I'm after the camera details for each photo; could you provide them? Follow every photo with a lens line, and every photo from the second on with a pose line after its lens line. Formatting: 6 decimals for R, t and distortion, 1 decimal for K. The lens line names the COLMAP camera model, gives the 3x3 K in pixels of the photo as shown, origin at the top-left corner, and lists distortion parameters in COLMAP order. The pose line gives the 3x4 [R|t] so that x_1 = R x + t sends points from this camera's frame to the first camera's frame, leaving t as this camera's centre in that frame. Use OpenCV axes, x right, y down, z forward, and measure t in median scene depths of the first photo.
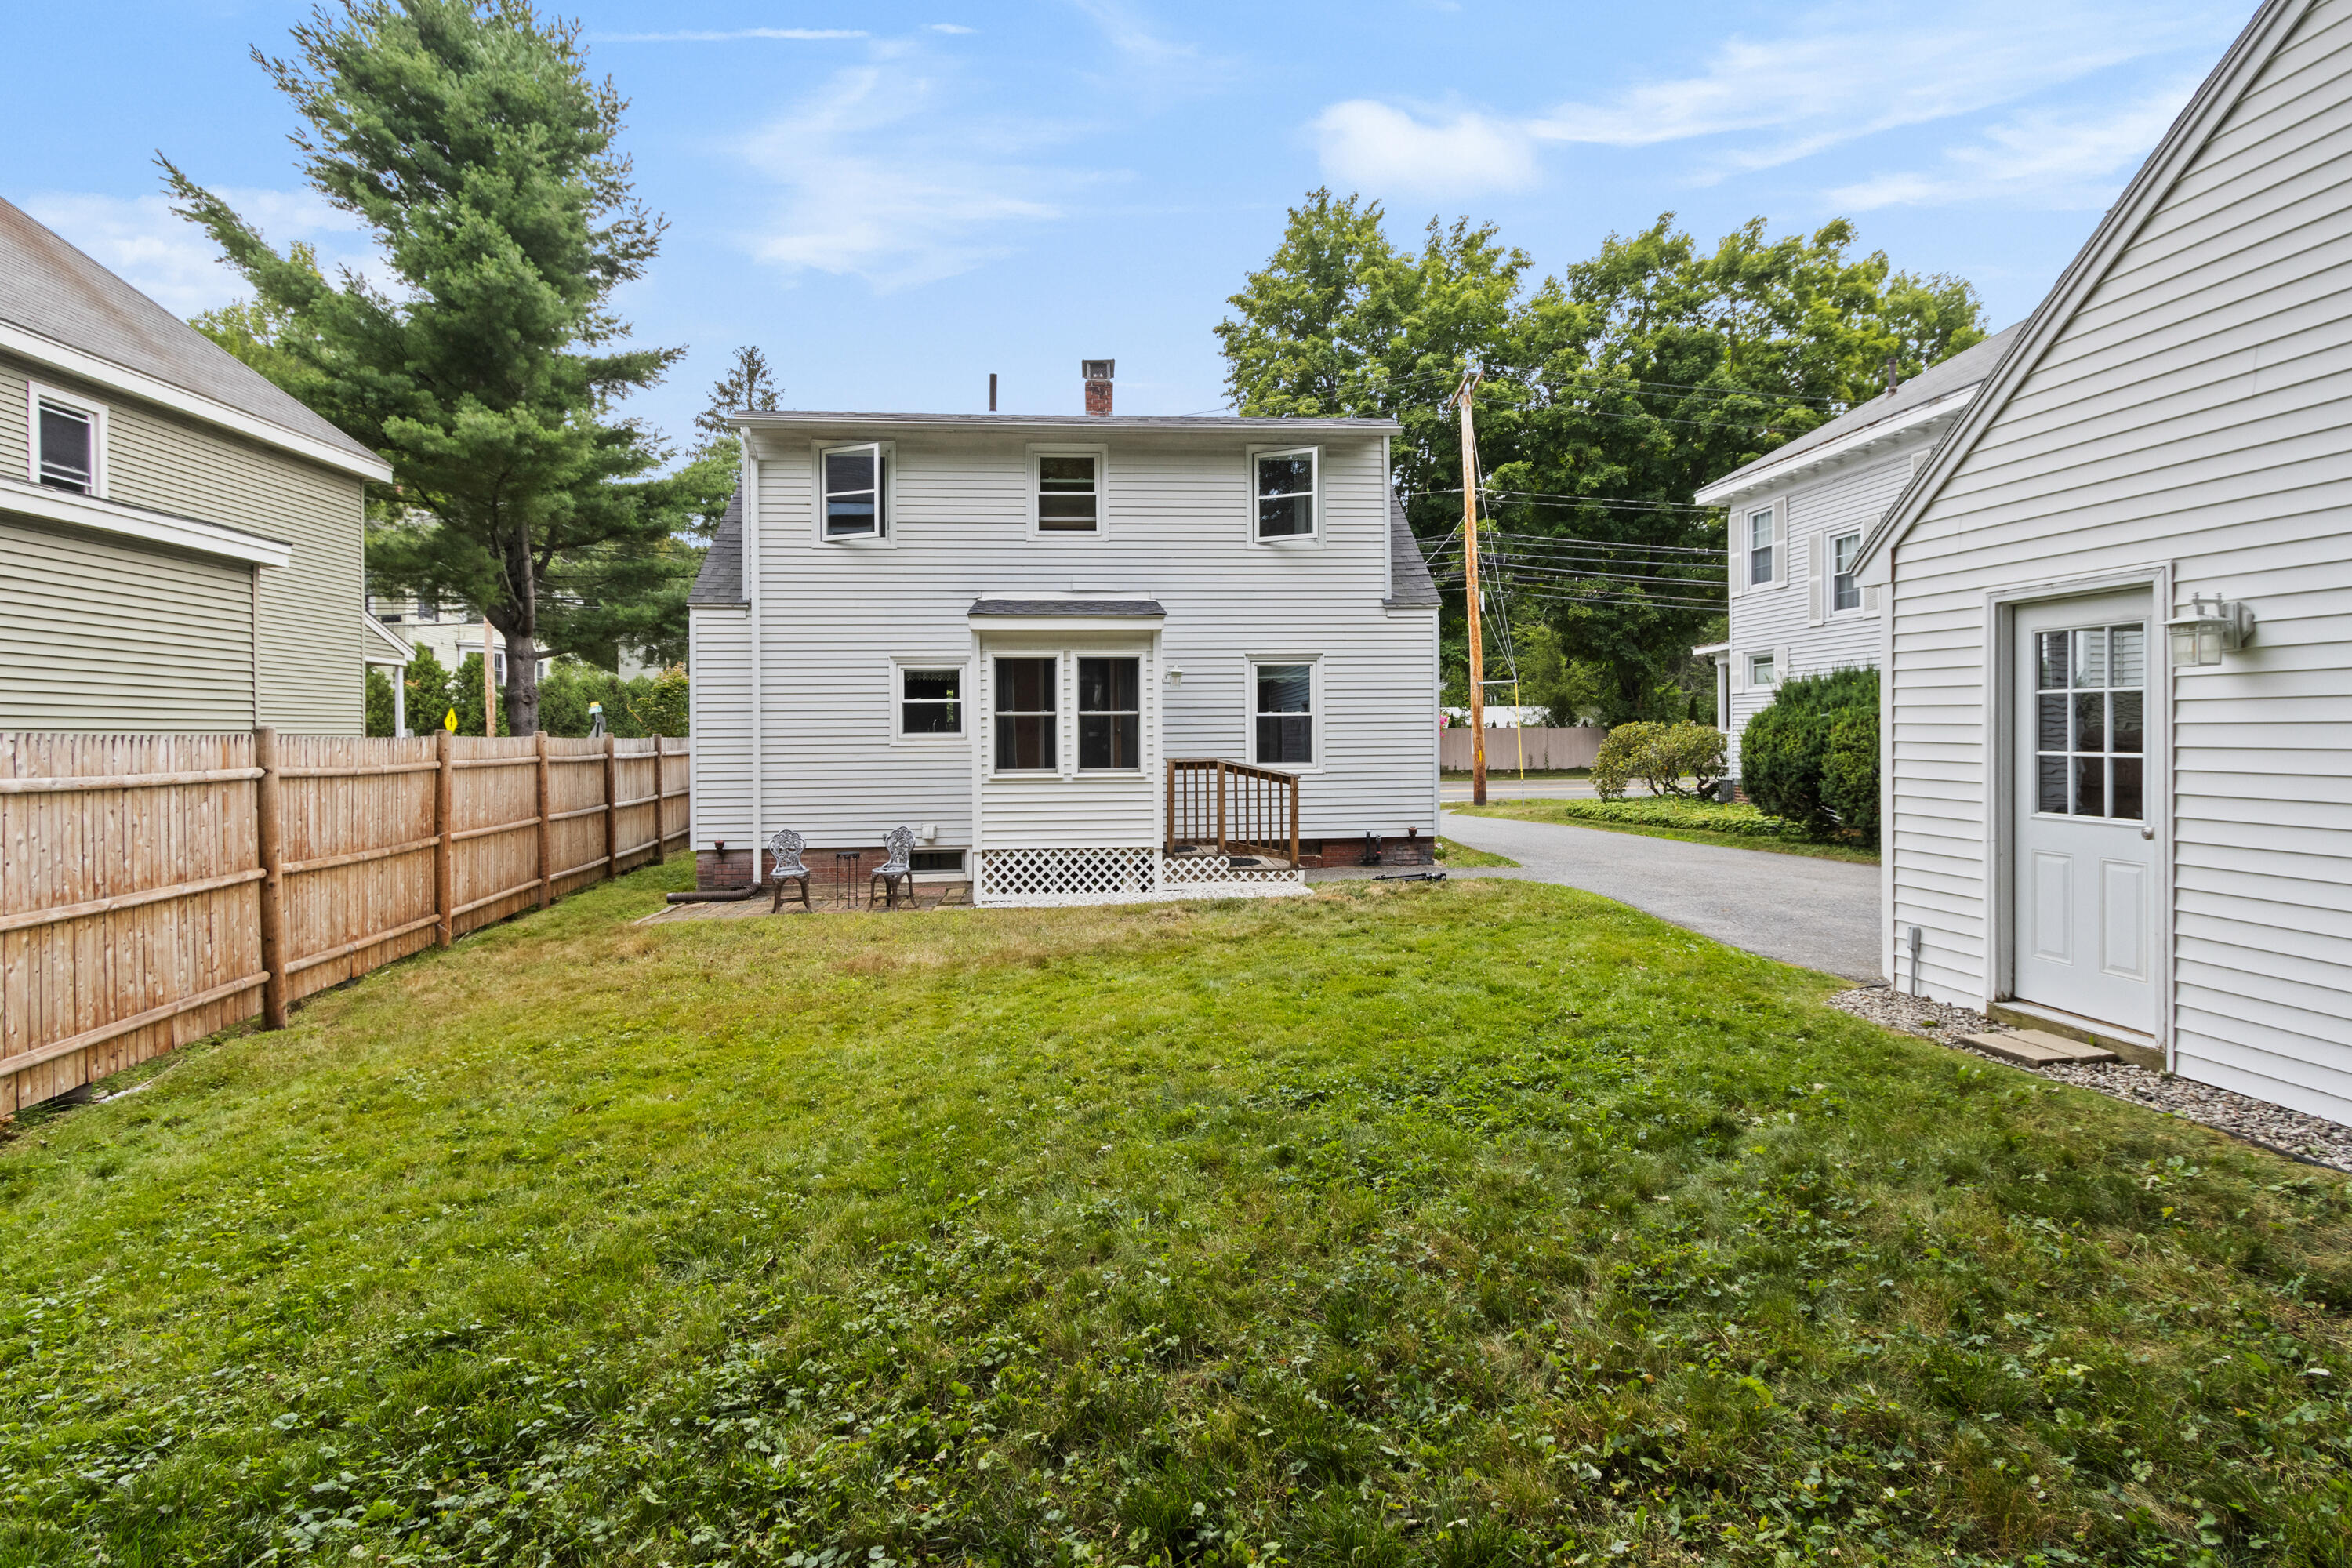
lens RADIAL K [[1104.0, 0, 1169.7], [0, 1104.0, 730.9], [0, 0, 1]] dist [-0.001471, -0.000497]
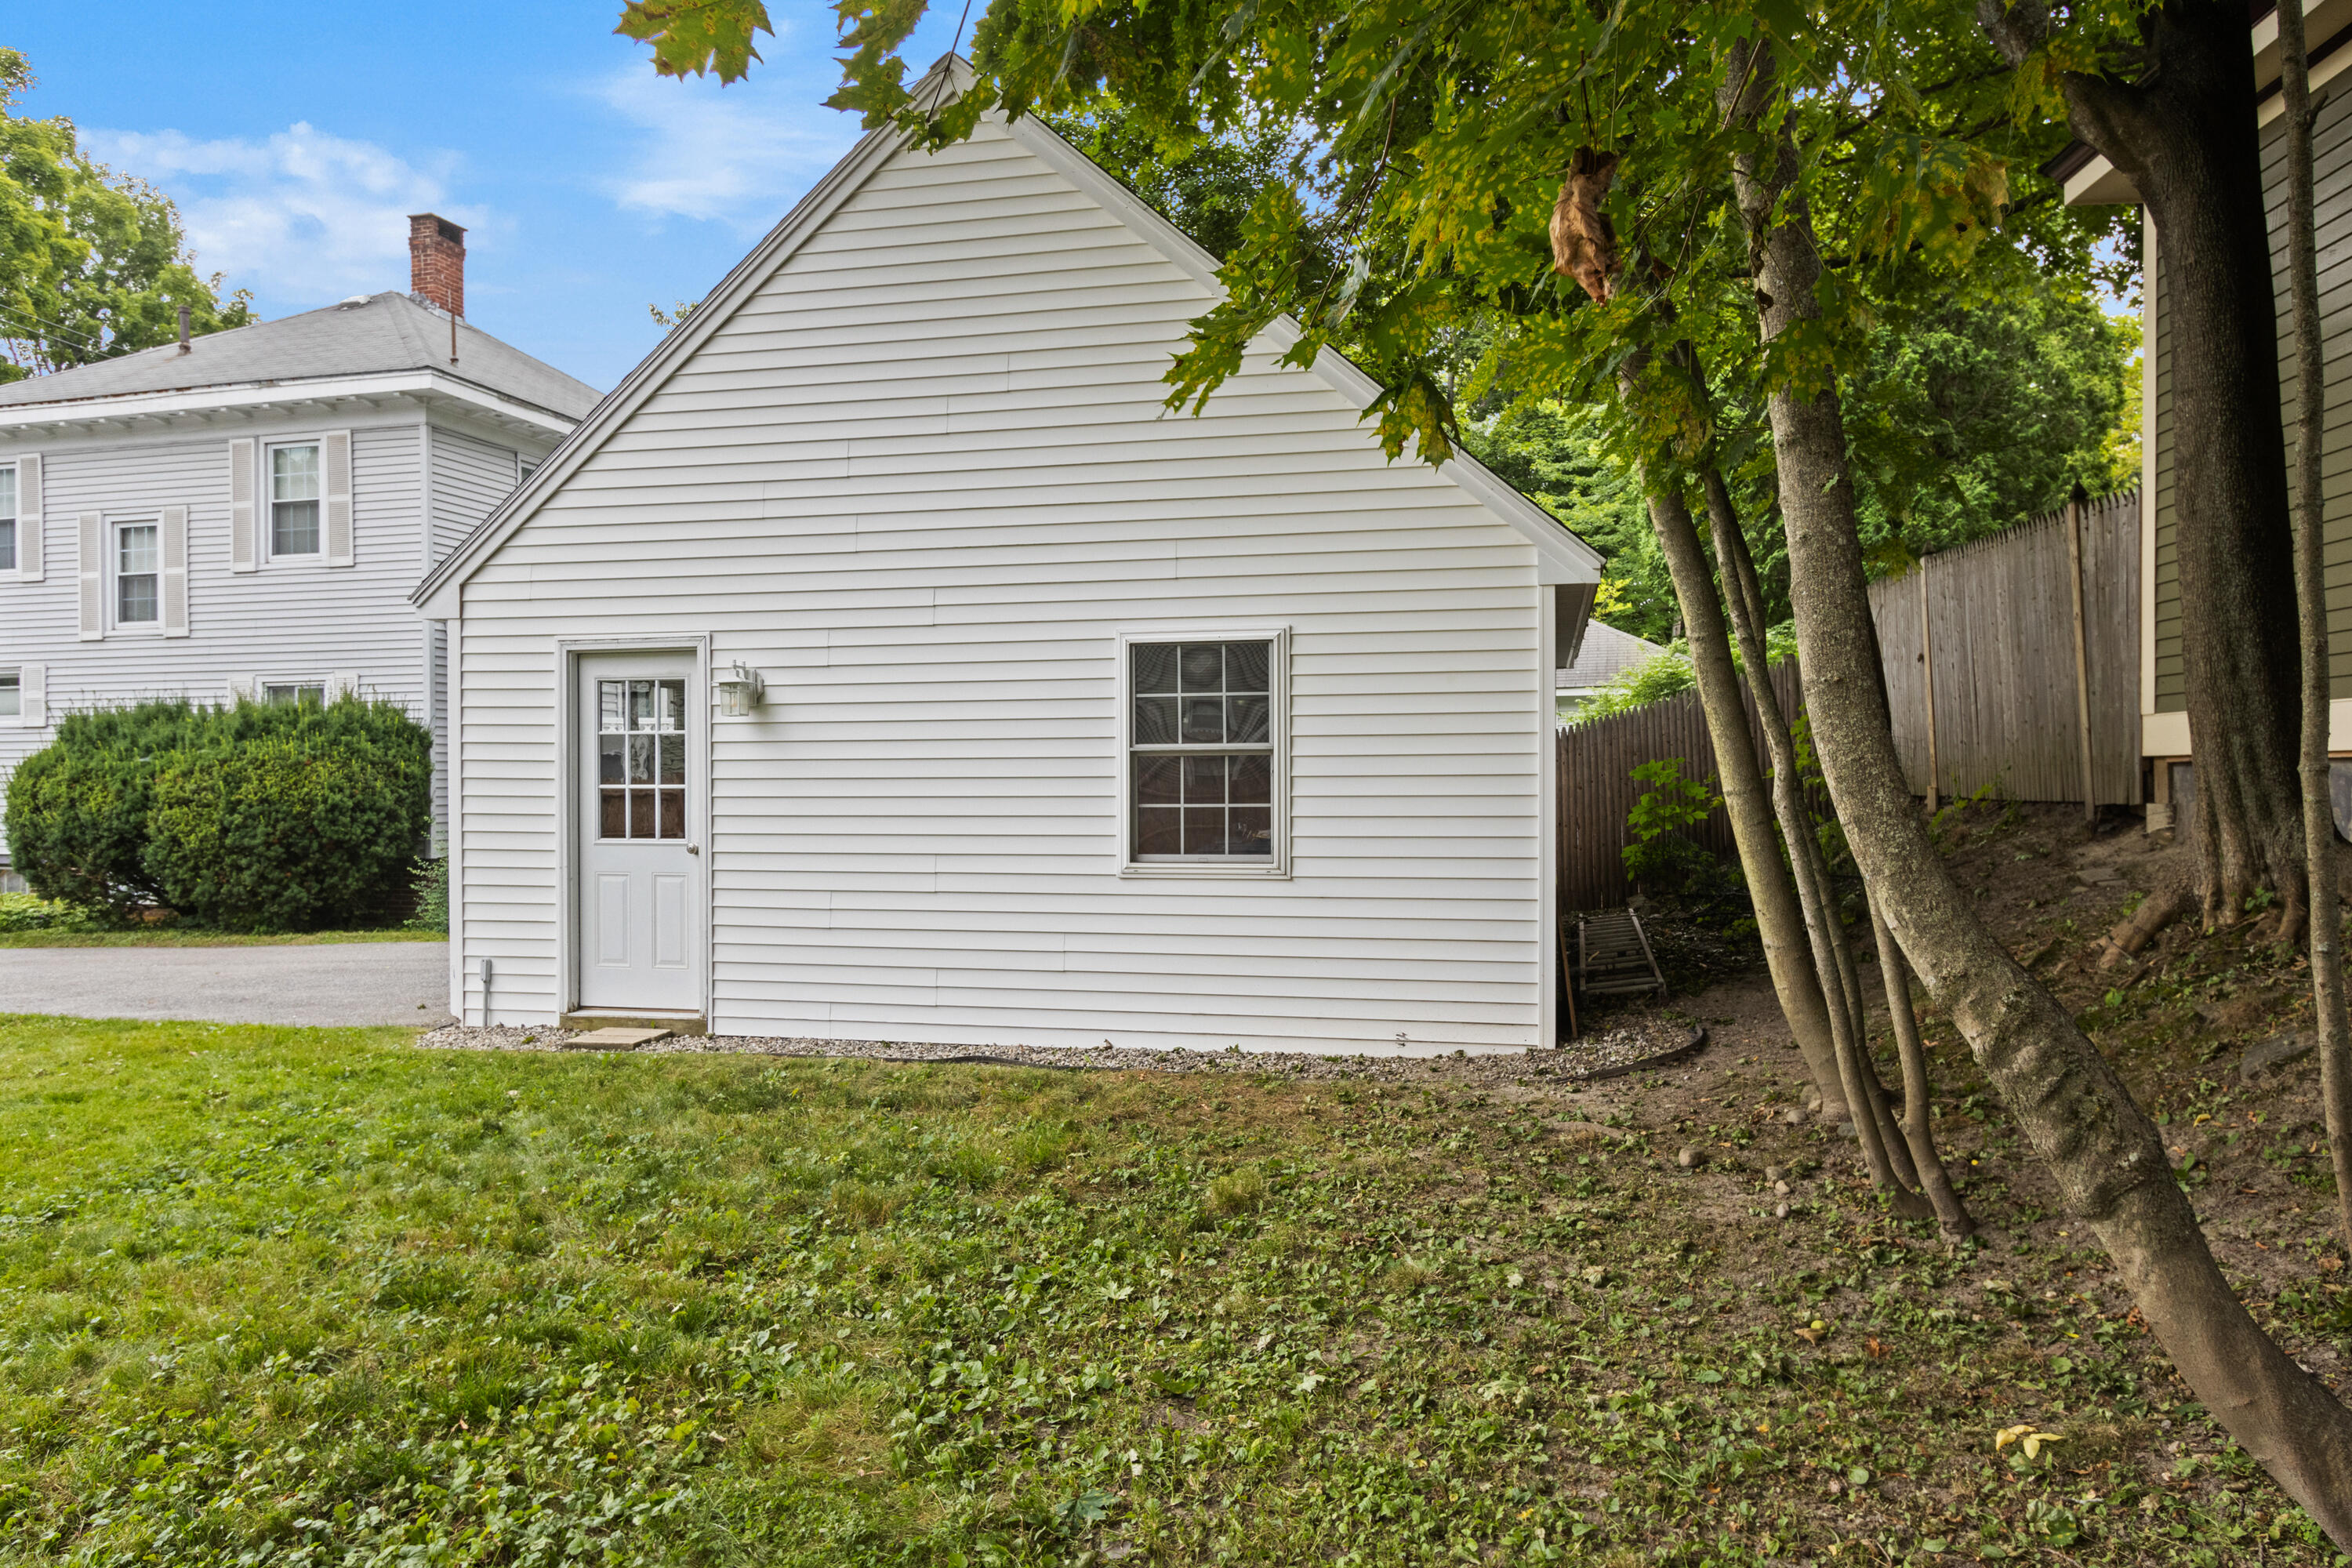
lens RADIAL K [[1619.9, 0, 1176.0], [0, 1619.9, 784.0], [0, 0, 1]] dist [0.003456, 0.001502]
pose [[0.326706, 0.007538, 0.945096, -0.282425], [0.001246, 0.999964, -0.008407, 0.015403], [-0.945125, 0.003924, 0.326684, -0.049811]]
